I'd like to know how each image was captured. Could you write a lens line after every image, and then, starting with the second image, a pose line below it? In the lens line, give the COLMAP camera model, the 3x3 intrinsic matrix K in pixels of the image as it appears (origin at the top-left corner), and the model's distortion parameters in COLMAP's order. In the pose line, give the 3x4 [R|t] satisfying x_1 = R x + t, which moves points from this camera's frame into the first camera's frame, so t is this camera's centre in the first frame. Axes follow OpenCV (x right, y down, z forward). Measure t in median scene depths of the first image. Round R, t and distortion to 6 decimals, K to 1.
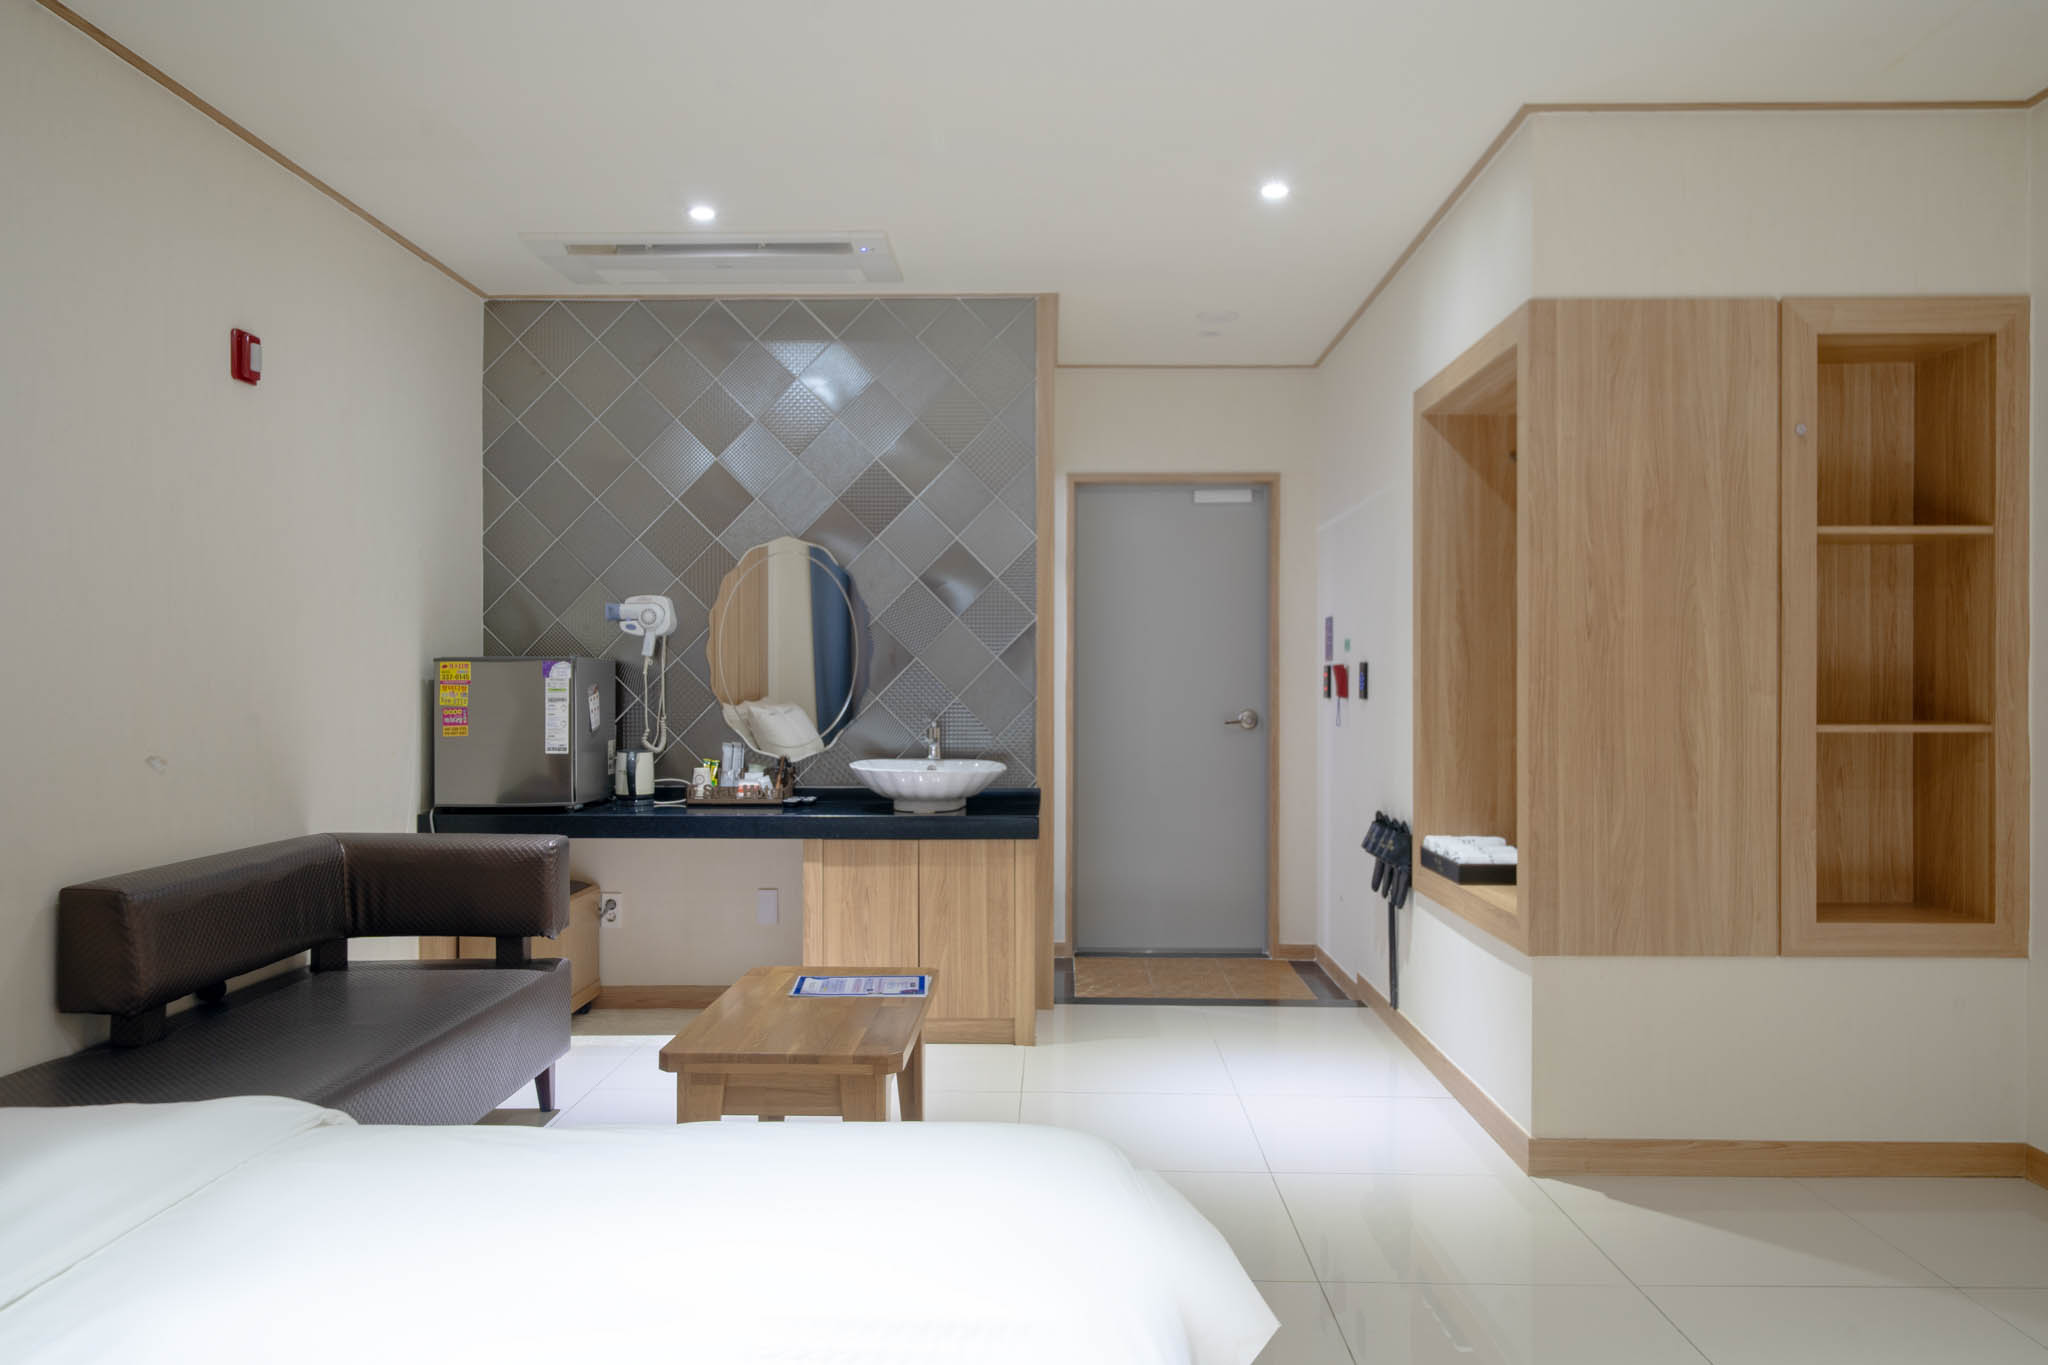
lens RADIAL K [[1394.8, 0, 1030.2], [0, 1394.8, 701.4], [0, 0, 1]] dist [0.006363, 0.001319]
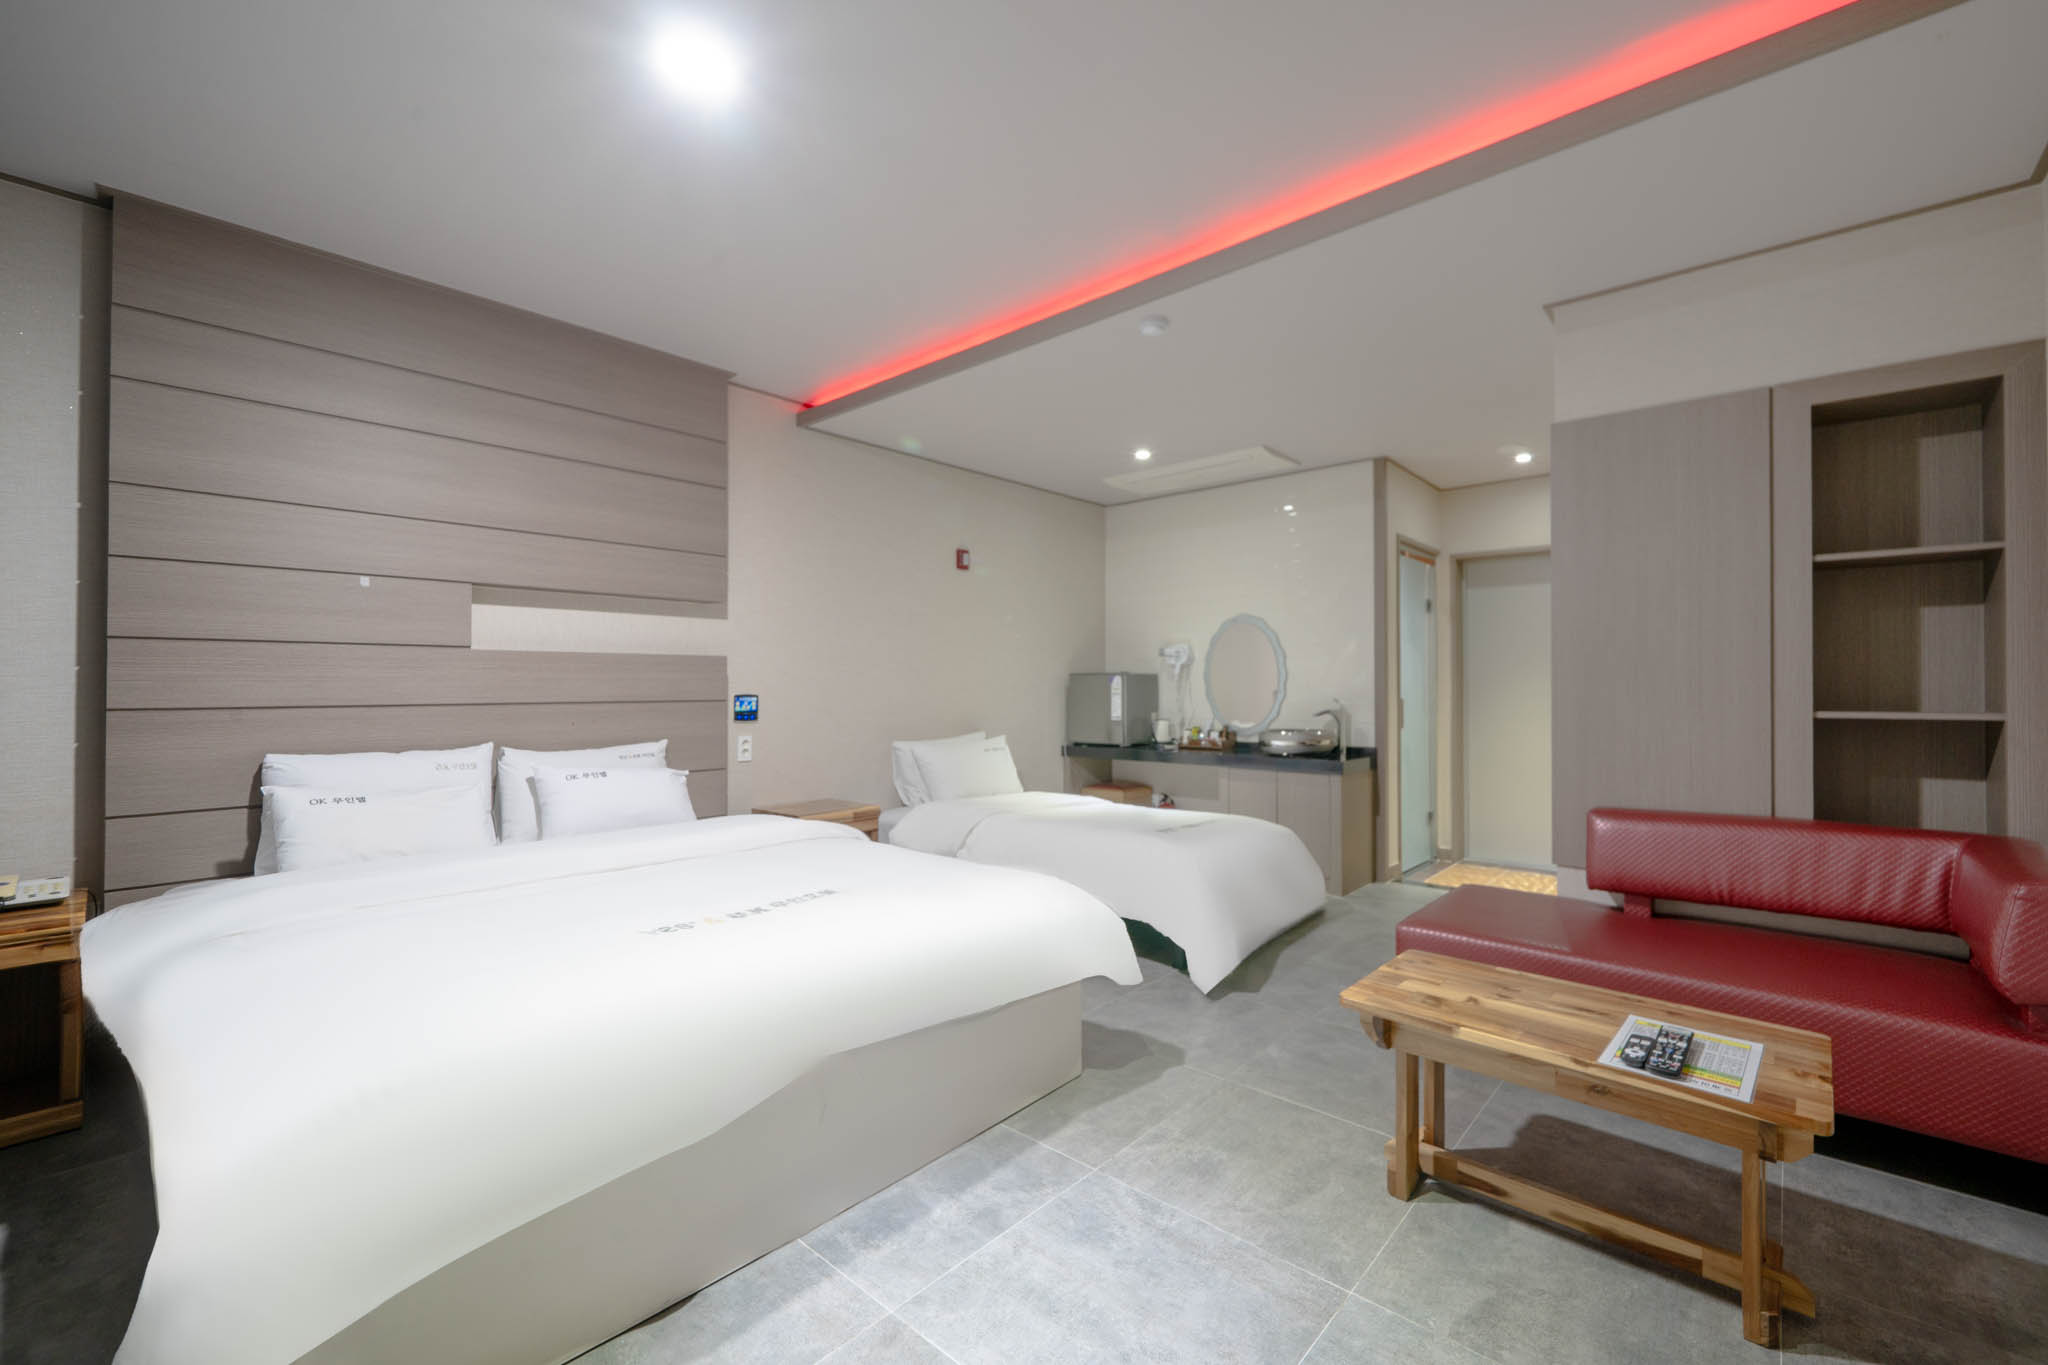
lens RADIAL K [[836.5, 0, 1016.3], [0, 836.5, 683.5], [0, 0, 1]] dist [0.001509, -0.000138]
pose [[0.745355, -0.014210, -0.666516, 0.528498], [-0.003308, 0.999682, -0.025011, 0.010514], [0.666659, 0.020847, 0.745071, -0.040692]]
